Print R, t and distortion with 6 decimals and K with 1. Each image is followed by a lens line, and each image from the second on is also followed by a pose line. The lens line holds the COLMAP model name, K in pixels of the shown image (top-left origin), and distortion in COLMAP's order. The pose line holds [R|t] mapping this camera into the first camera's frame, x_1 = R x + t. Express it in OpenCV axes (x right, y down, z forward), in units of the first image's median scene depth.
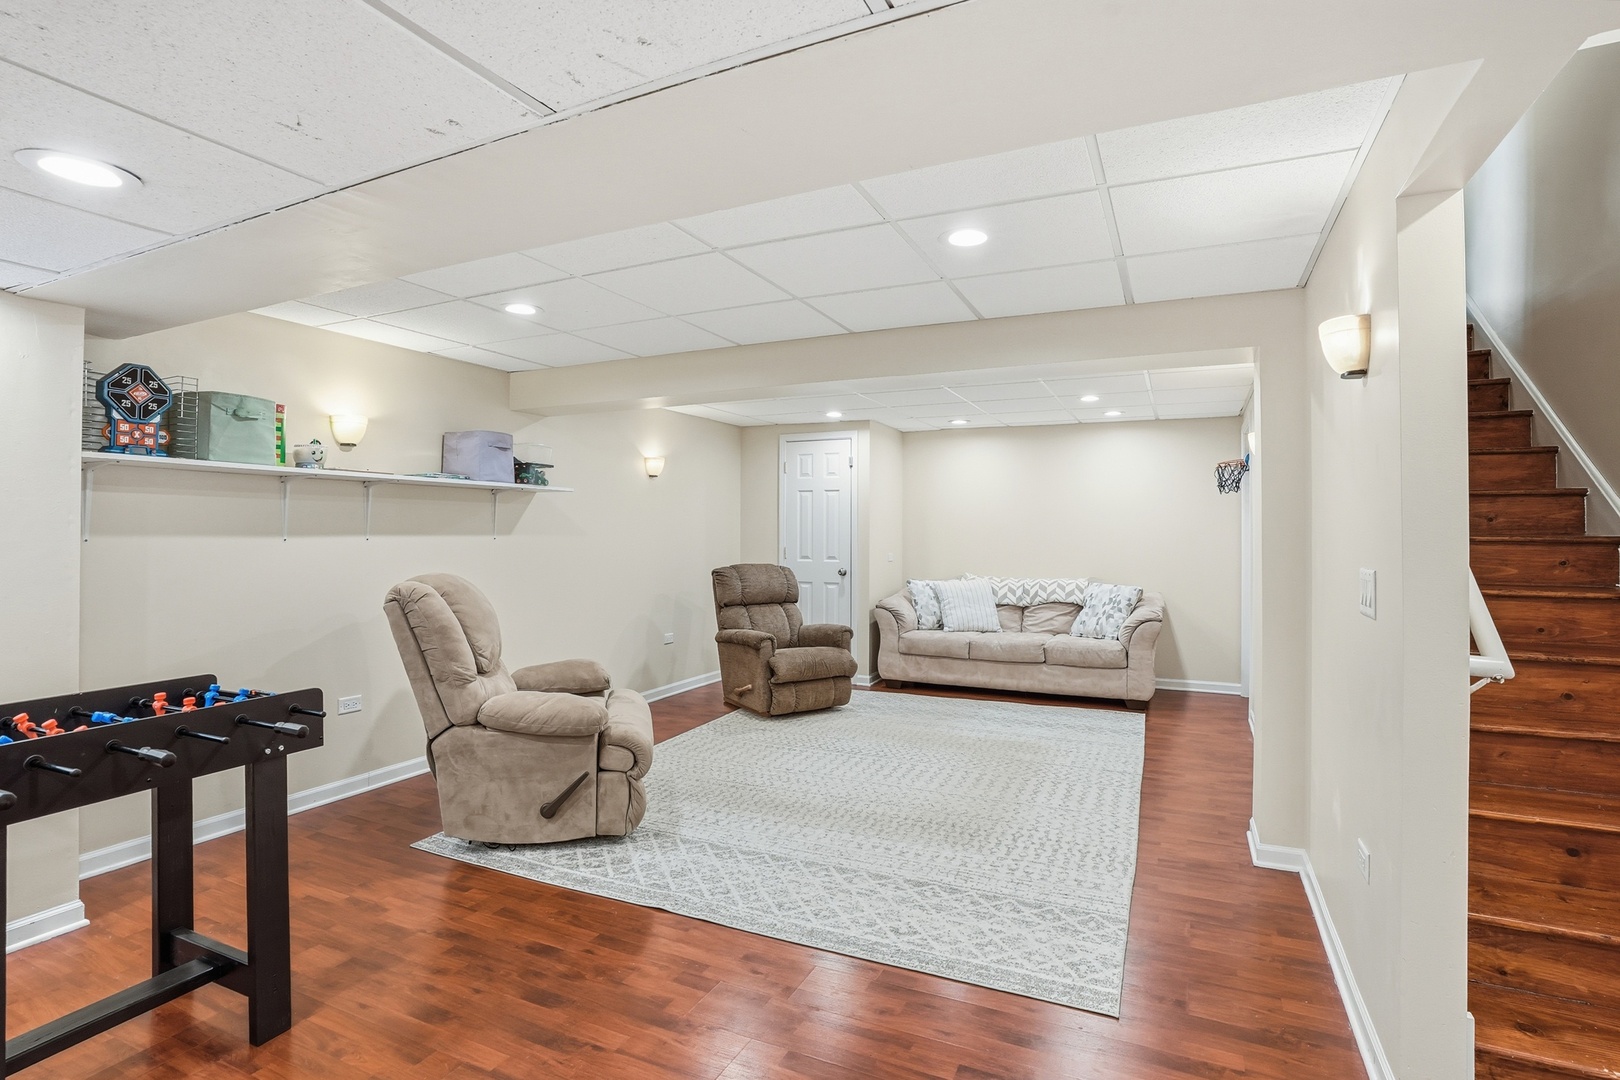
lens RADIAL K [[806.1, 0, 809.6], [0, 806.1, 533.9], [0, 0, 1]] dist [-0.029666, 0.001848]
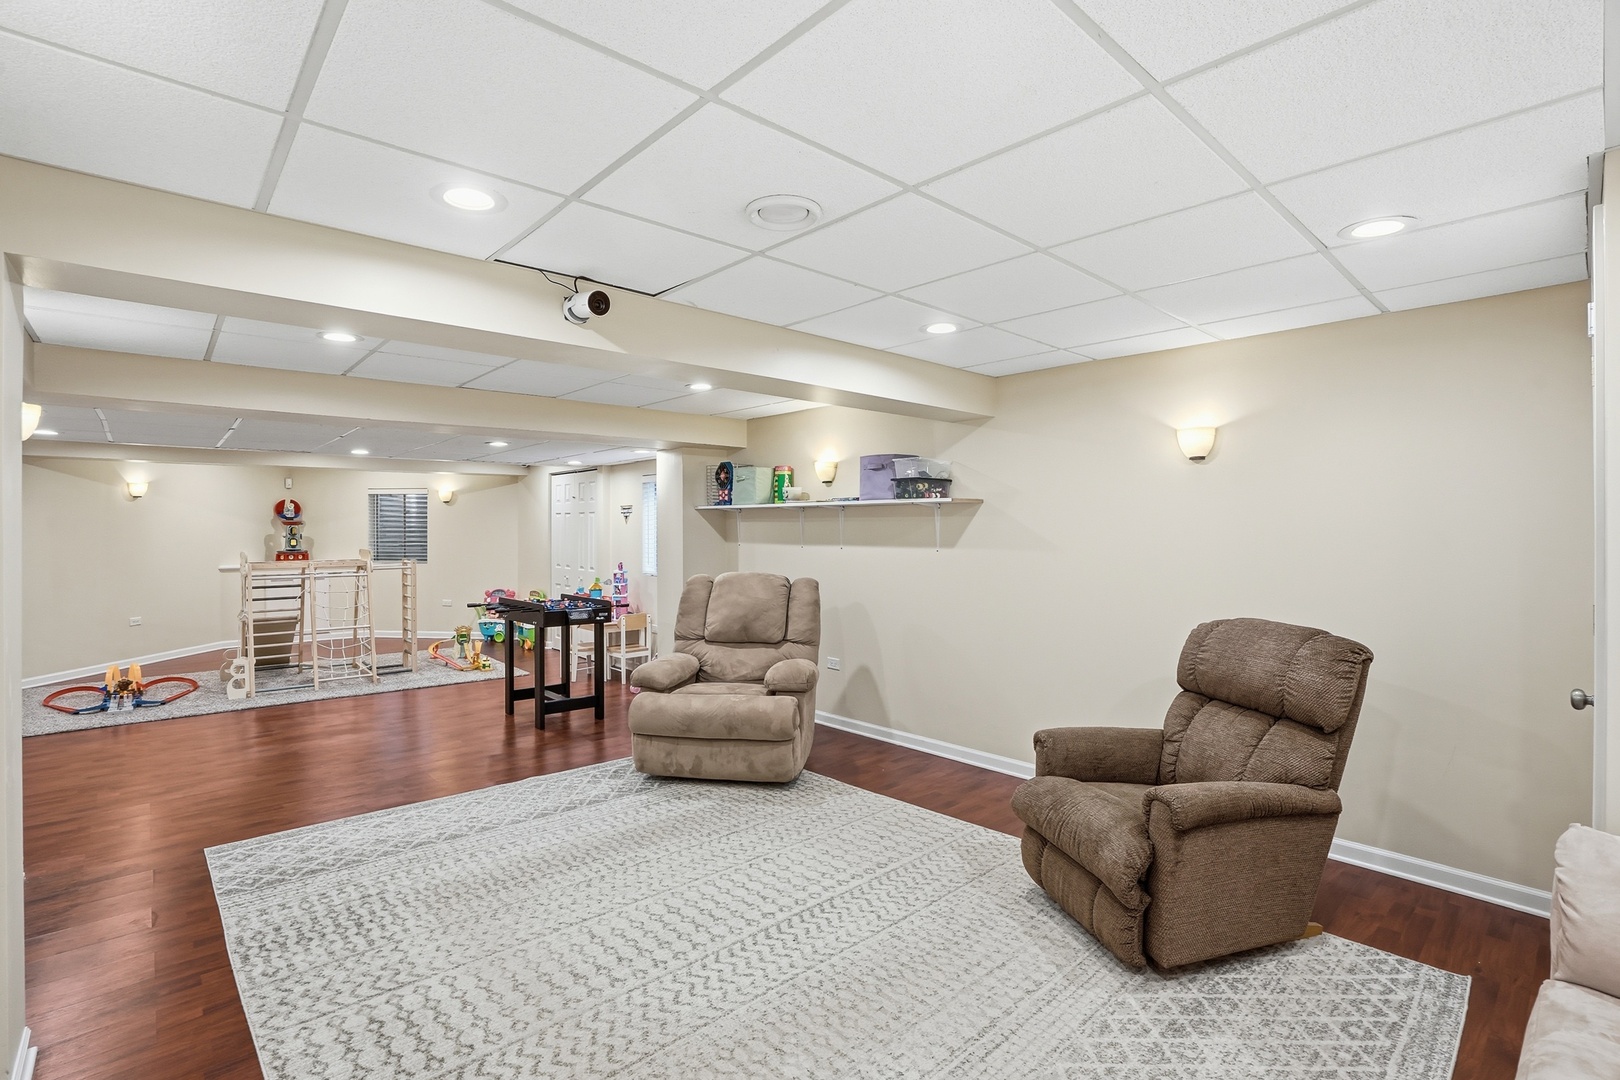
lens RADIAL K [[752.9, 0, 774.0], [0, 752.9, 535.3], [0, 0, 1]] dist [-0.023998, 0.003428]
pose [[-0.418922, -0.002971, -0.908017, 0.617863], [-0.000180, 0.999995, -0.003190, -0.012284], [0.908022, -0.001173, -0.418921, 1.303468]]
